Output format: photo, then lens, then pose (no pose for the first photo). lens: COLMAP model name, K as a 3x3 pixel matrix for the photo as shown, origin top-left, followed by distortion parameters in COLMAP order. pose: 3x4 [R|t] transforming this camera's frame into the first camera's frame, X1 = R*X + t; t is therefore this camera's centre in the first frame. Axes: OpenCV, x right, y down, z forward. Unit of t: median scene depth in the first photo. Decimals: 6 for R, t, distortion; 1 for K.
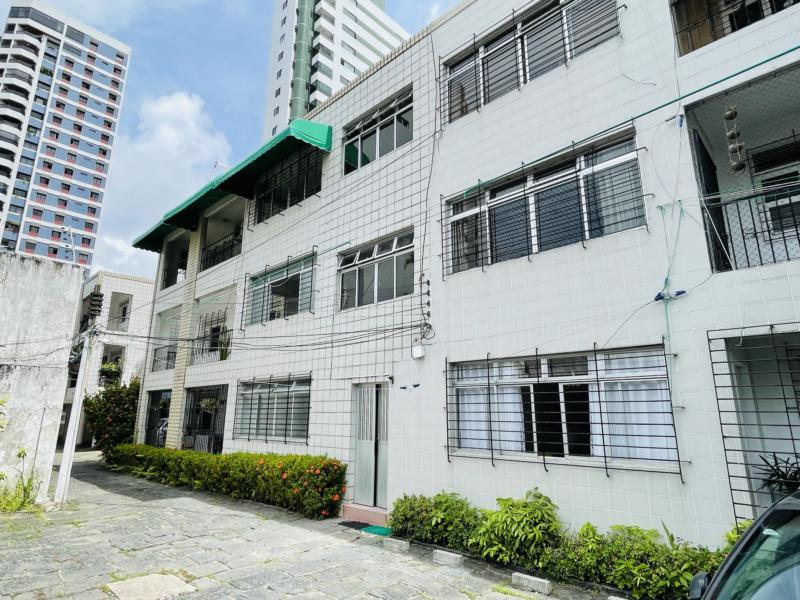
lens RADIAL K [[463.6, 0, 400.0], [0, 463.6, 300.0], [0, 0, 1]] dist [0.001182, -0.003432]
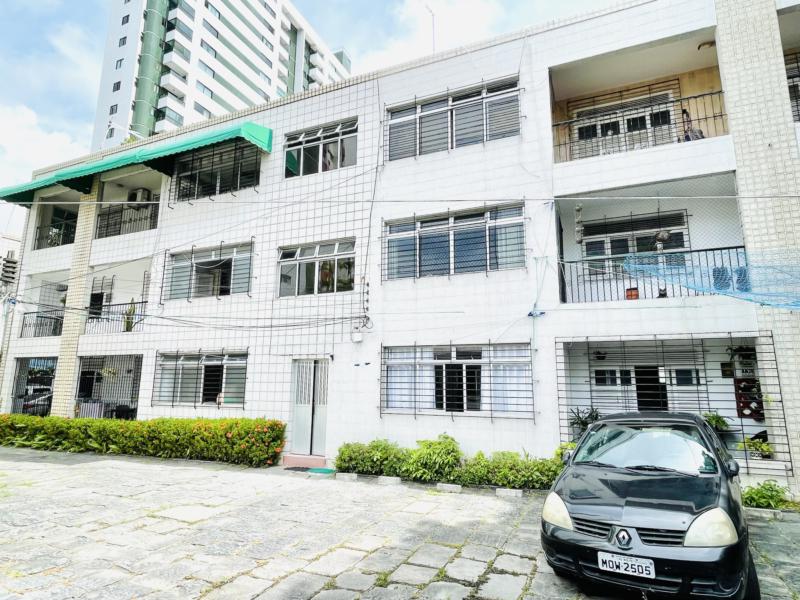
lens RADIAL K [[463.6, 0, 400.0], [0, 463.6, 300.0], [0, 0, 1]] dist [0.001182, -0.003432]
pose [[0.937595, 0.063317, 0.341916, -0.282763], [-0.085869, 0.994989, 0.051214, -0.065378], [-0.336960, -0.077378, 0.938334, -0.245628]]
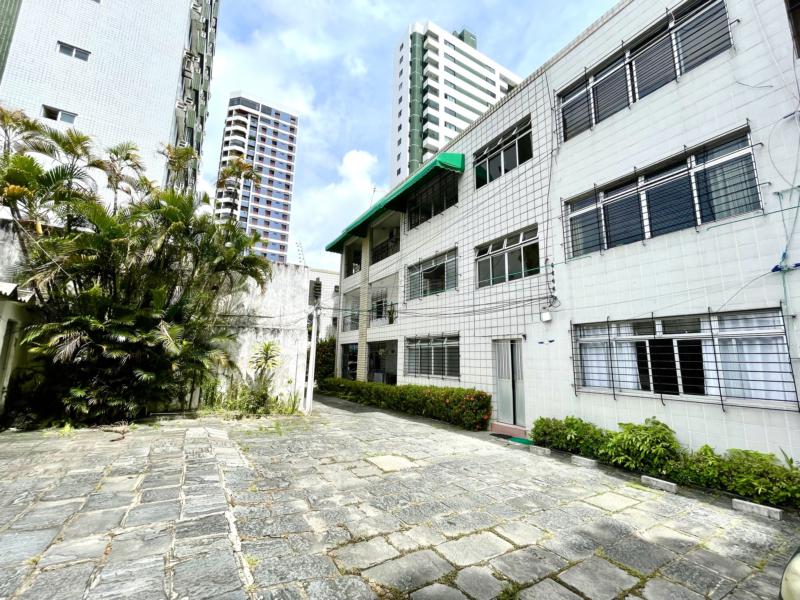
lens RADIAL K [[343.9, 0, 400.0], [0, 343.9, 300.0], [0, 0, 1]] dist [-0.001826, 0.001217]
pose [[0.965235, -0.032023, -0.259414, -0.104801], [0.049185, 0.996990, 0.059937, -0.017932], [0.256713, -0.070612, 0.963905, -0.082633]]
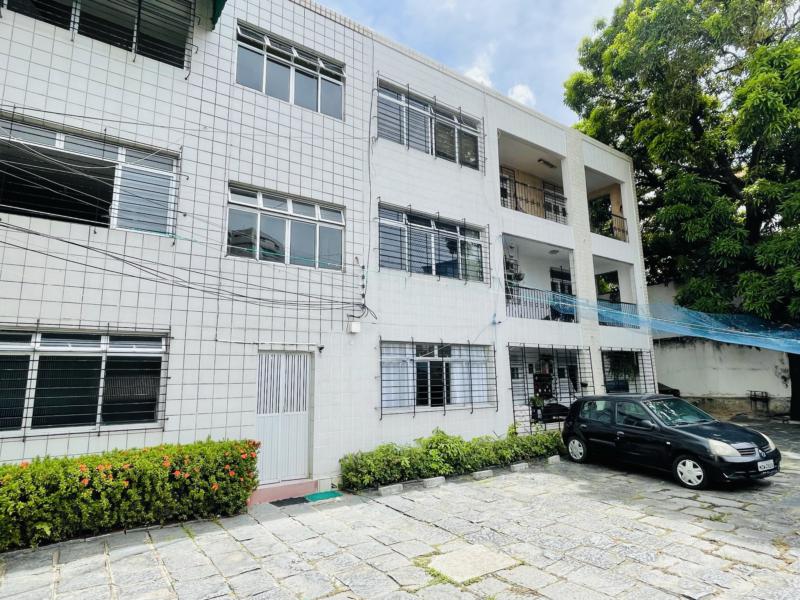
lens RADIAL K [[463.6, 0, 400.0], [0, 463.6, 300.0], [0, 0, 1]] dist [0.001182, -0.003432]
pose [[0.187828, 0.160131, 0.969061, -0.953202], [-0.218163, 0.968777, -0.117799, 0.144906], [-0.957667, -0.189287, 0.216898, 0.621809]]
